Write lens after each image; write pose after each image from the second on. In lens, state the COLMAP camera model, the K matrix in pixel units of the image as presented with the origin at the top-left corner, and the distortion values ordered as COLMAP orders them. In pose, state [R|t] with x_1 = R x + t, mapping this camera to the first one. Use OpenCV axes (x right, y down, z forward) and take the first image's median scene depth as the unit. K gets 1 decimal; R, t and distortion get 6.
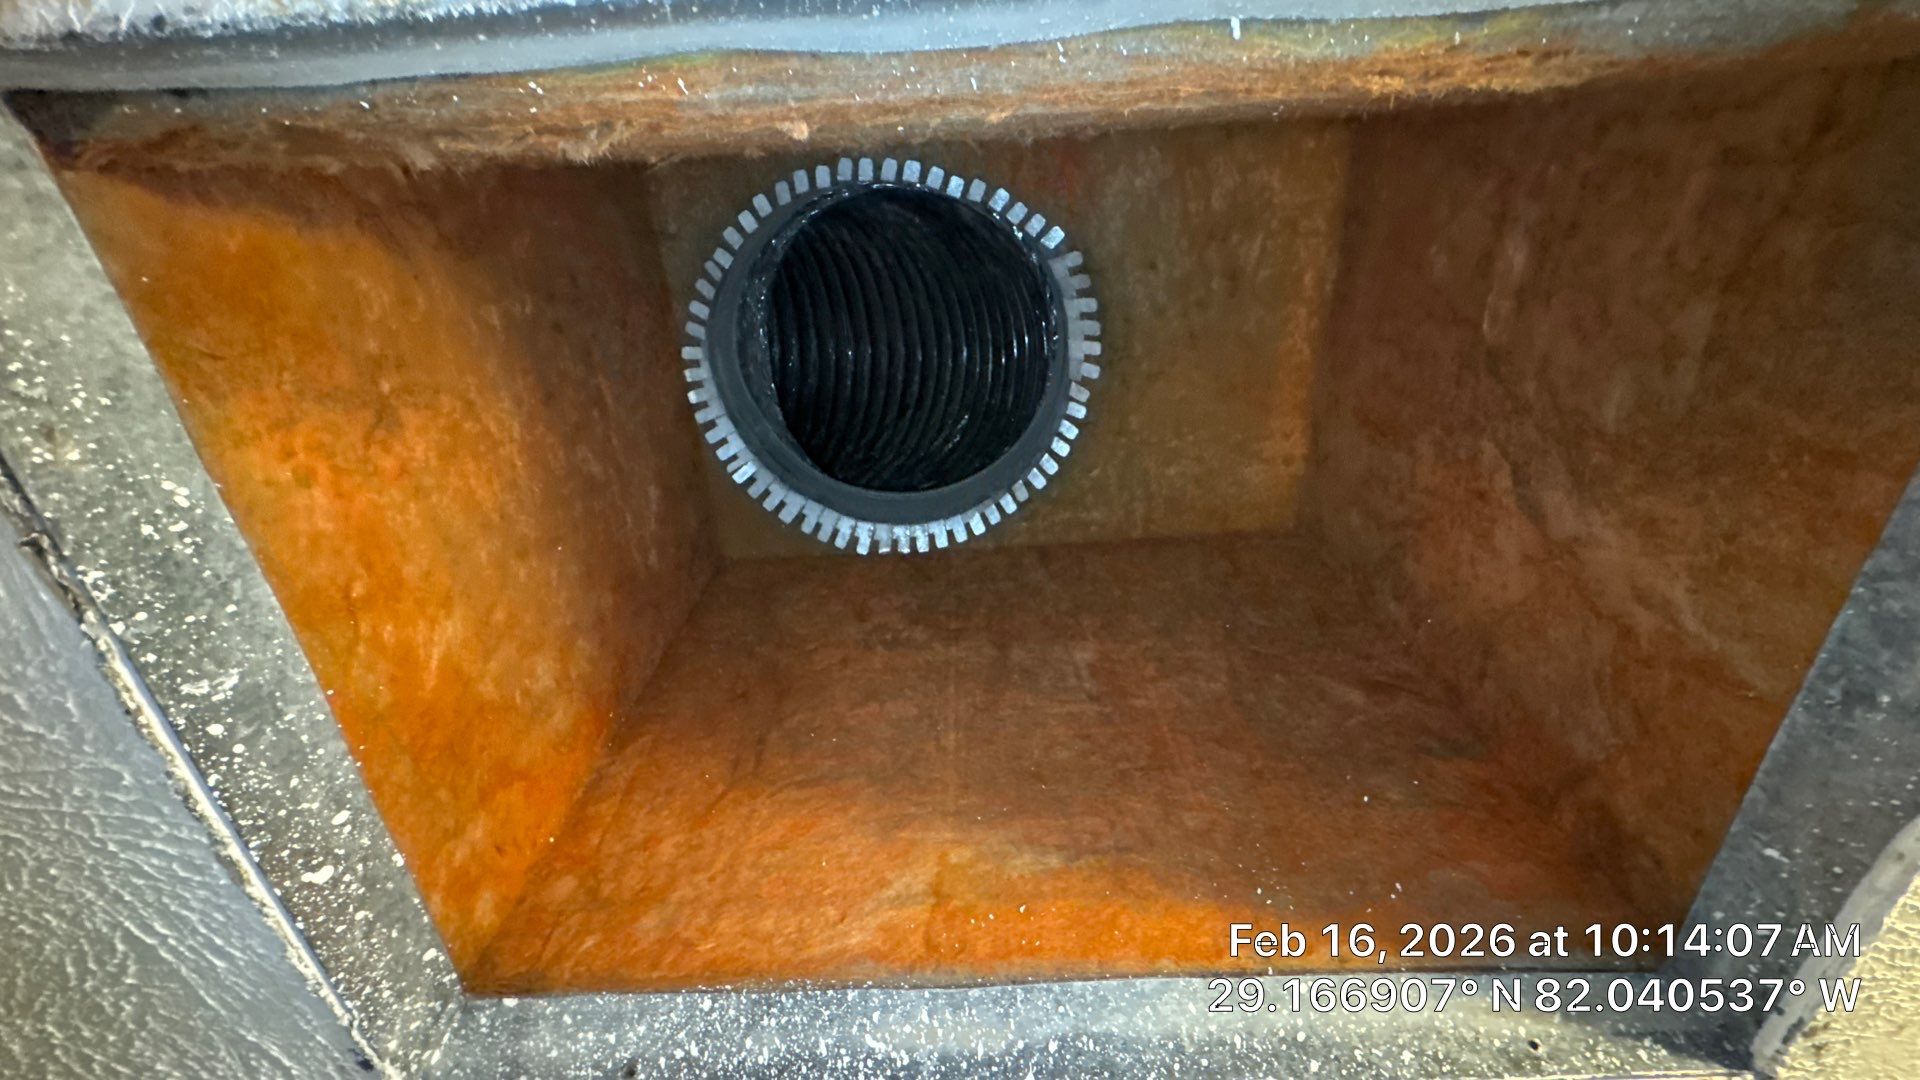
lens RADIAL K [[764.9, 0, 957.3], [0, 764.9, 536.9], [0, 0, 1]] dist [-0.007632, 0.000684]
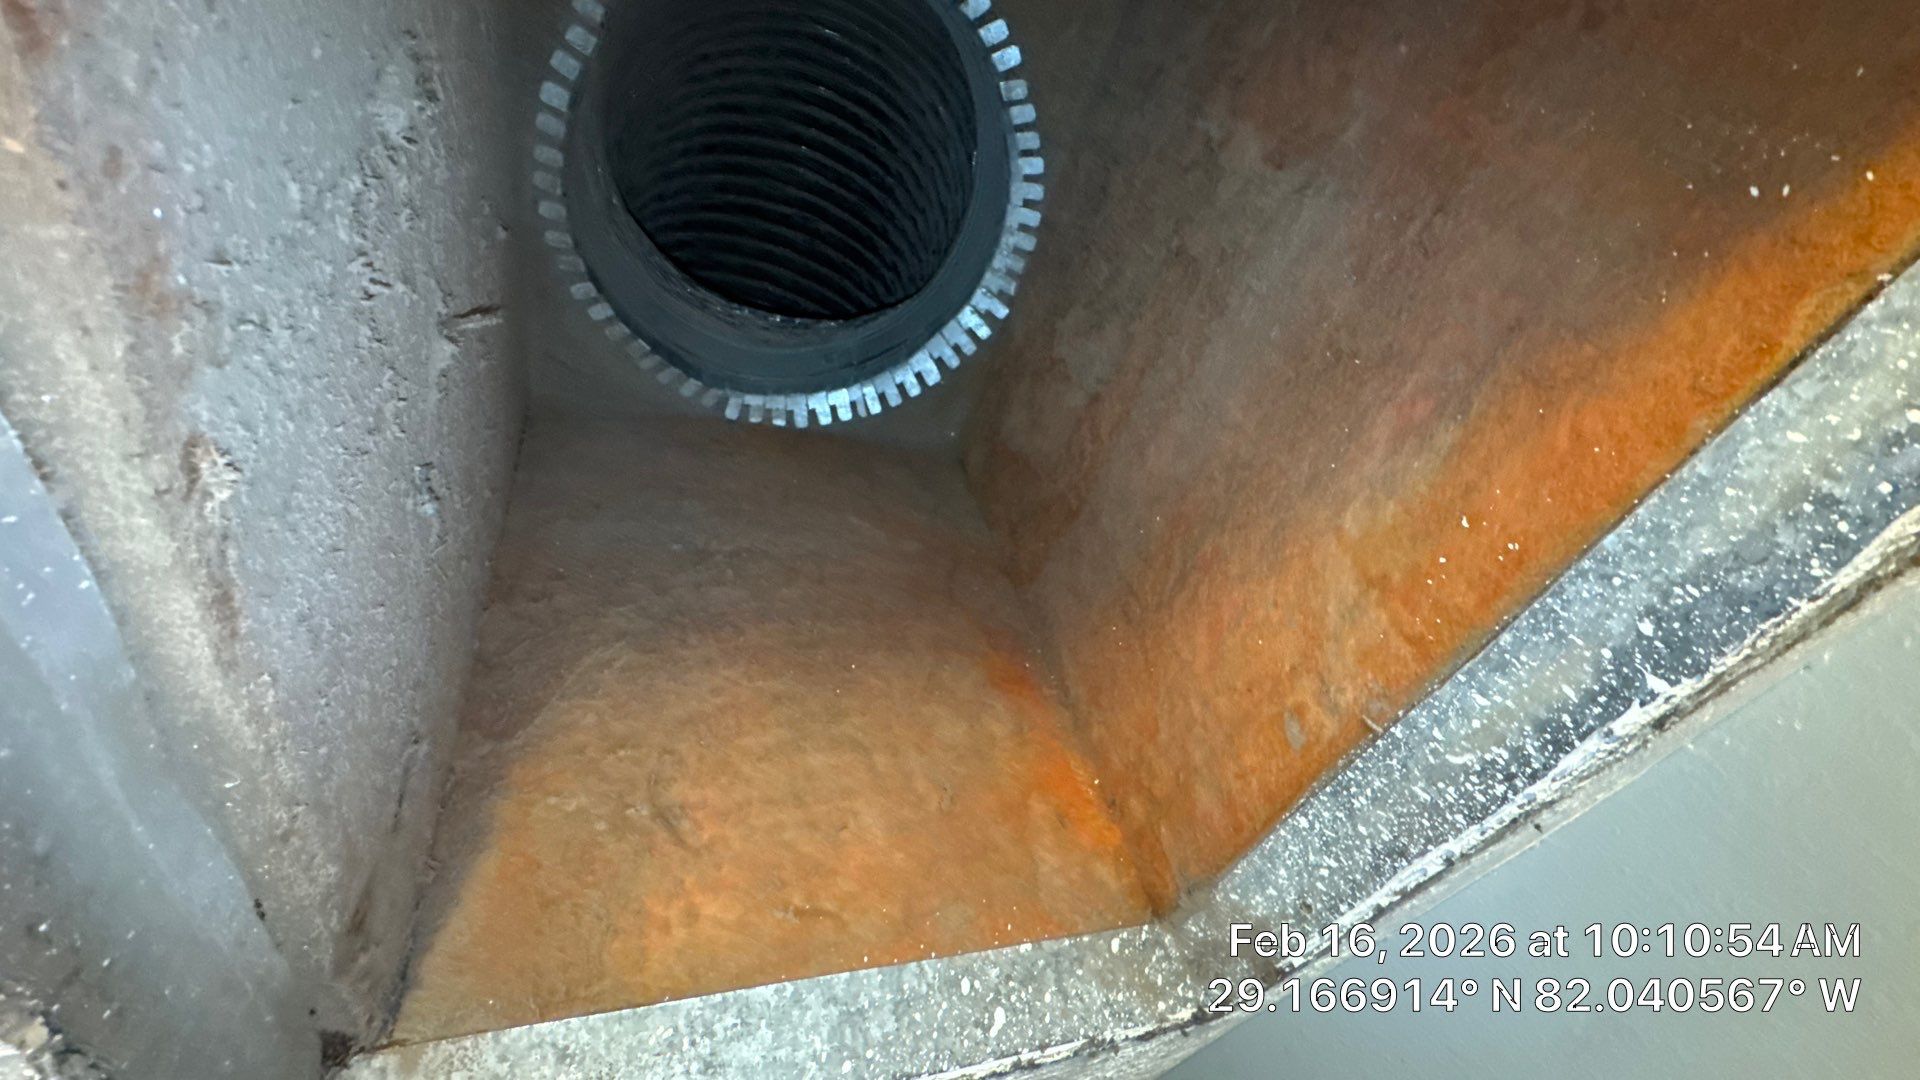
lens RADIAL K [[764.9, 0, 956.9], [0, 764.9, 539.0], [0, 0, 1]] dist [-0.007632, 0.000684]
pose [[0.367520, -0.731764, -0.573978, 0.224676], [0.917761, 0.385226, 0.096520, -0.019912], [0.150481, -0.562248, 0.813162, 0.227277]]
